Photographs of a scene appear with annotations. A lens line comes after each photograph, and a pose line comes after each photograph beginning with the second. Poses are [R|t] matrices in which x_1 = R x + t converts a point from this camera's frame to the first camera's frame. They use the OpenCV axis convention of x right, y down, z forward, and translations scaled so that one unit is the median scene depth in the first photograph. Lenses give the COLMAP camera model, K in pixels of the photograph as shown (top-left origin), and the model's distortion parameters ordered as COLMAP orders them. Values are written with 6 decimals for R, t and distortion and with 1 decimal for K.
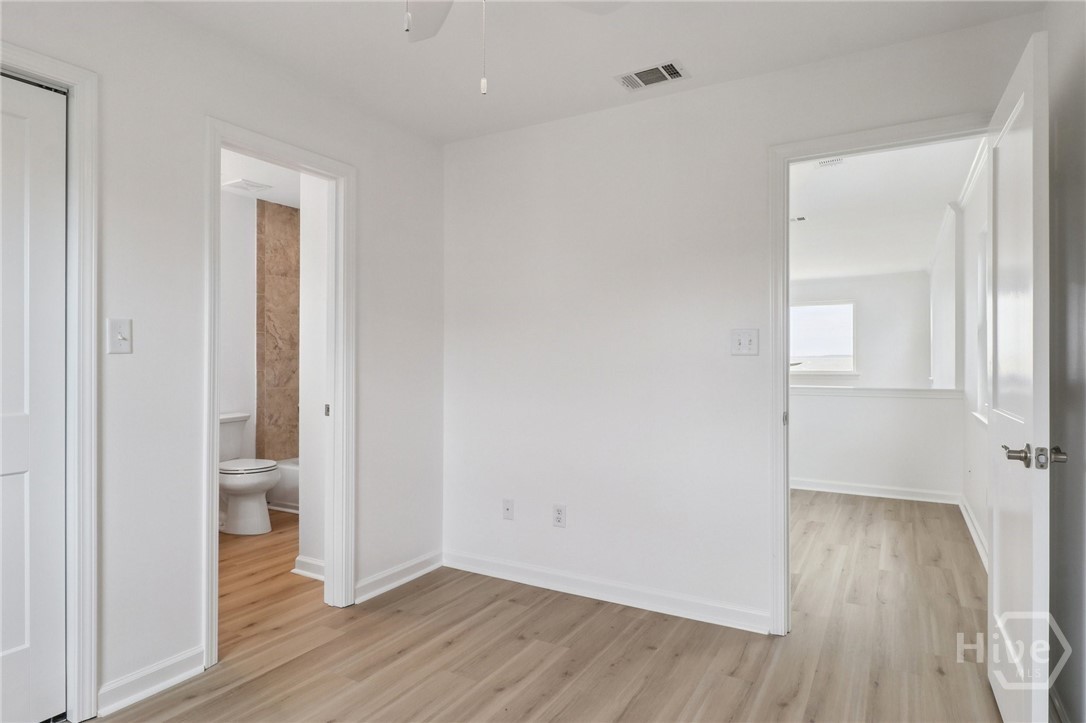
lens RADIAL K [[599.6, 0, 550.0], [0, 599.6, 358.5], [0, 0, 1]] dist [0.002305, -0.005686]
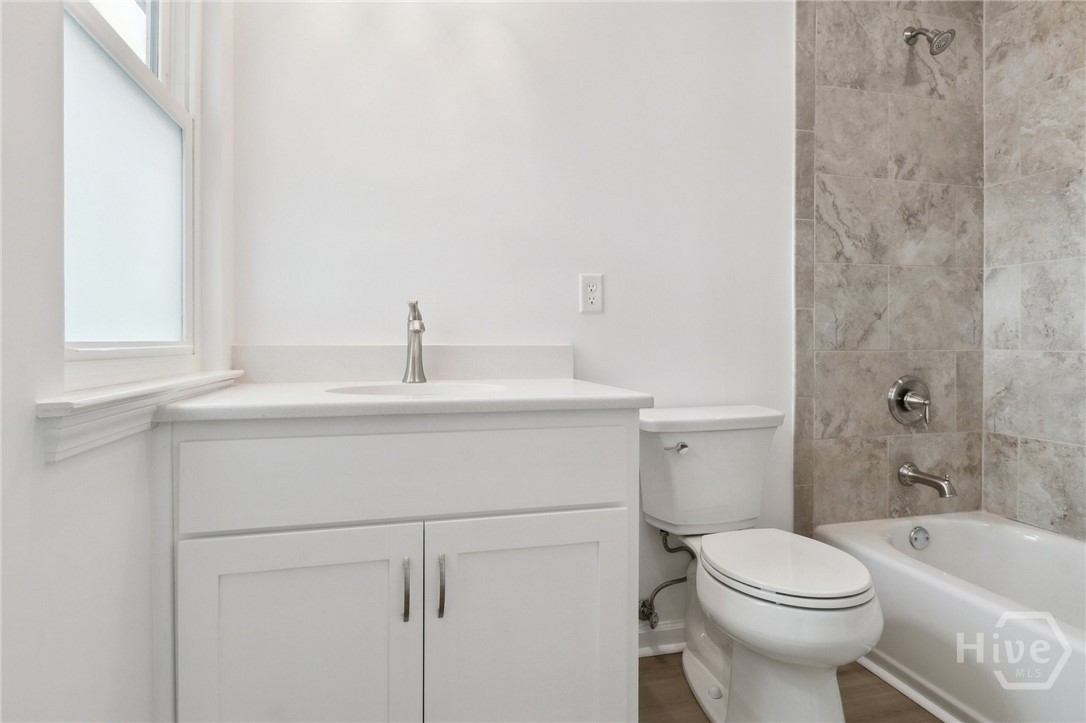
lens RADIAL K [[599.6, 0, 540.1], [0, 599.6, 351.0], [0, 0, 1]] dist [0.002305, -0.005686]
pose [[0.684526, 0.008586, -0.728938, -0.296057], [0.004174, 0.999868, 0.015697, 0.041780], [0.728976, -0.013788, 0.684400, 0.562693]]
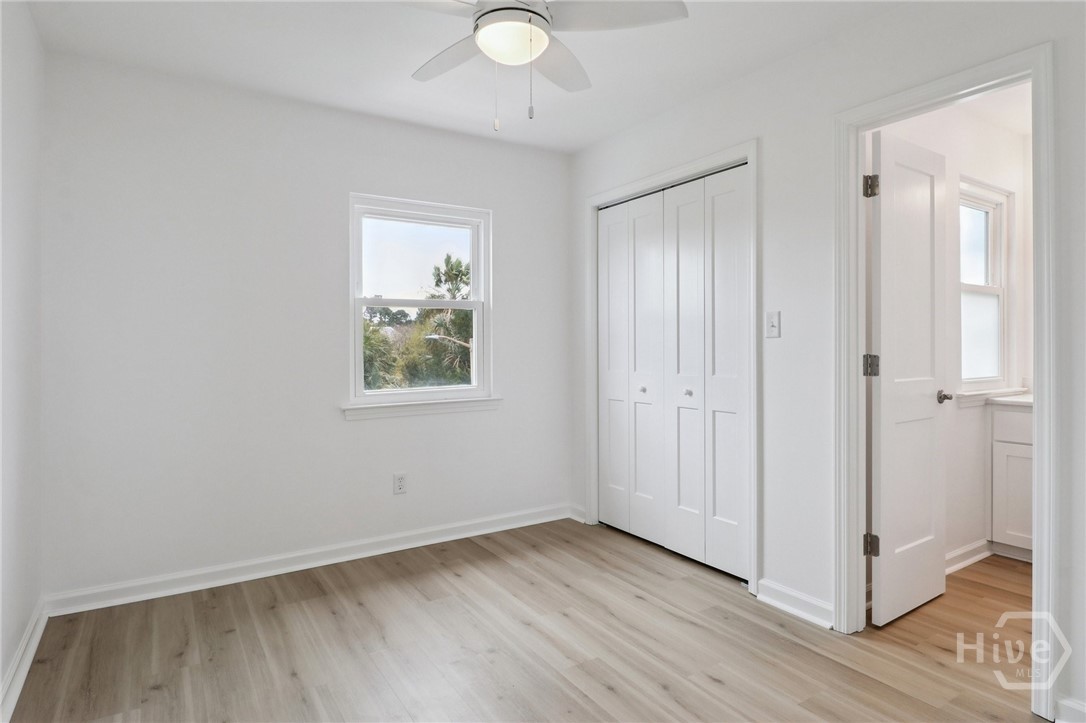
lens RADIAL K [[599.6, 0, 548.9], [0, 599.6, 355.0], [0, 0, 1]] dist [0.002305, -0.005686]
pose [[-0.463710, 0.010106, -0.885929, 0.281713], [0.006458, 0.999947, 0.008026, 0.006578], [0.885963, -0.001999, -0.463751, 0.484827]]
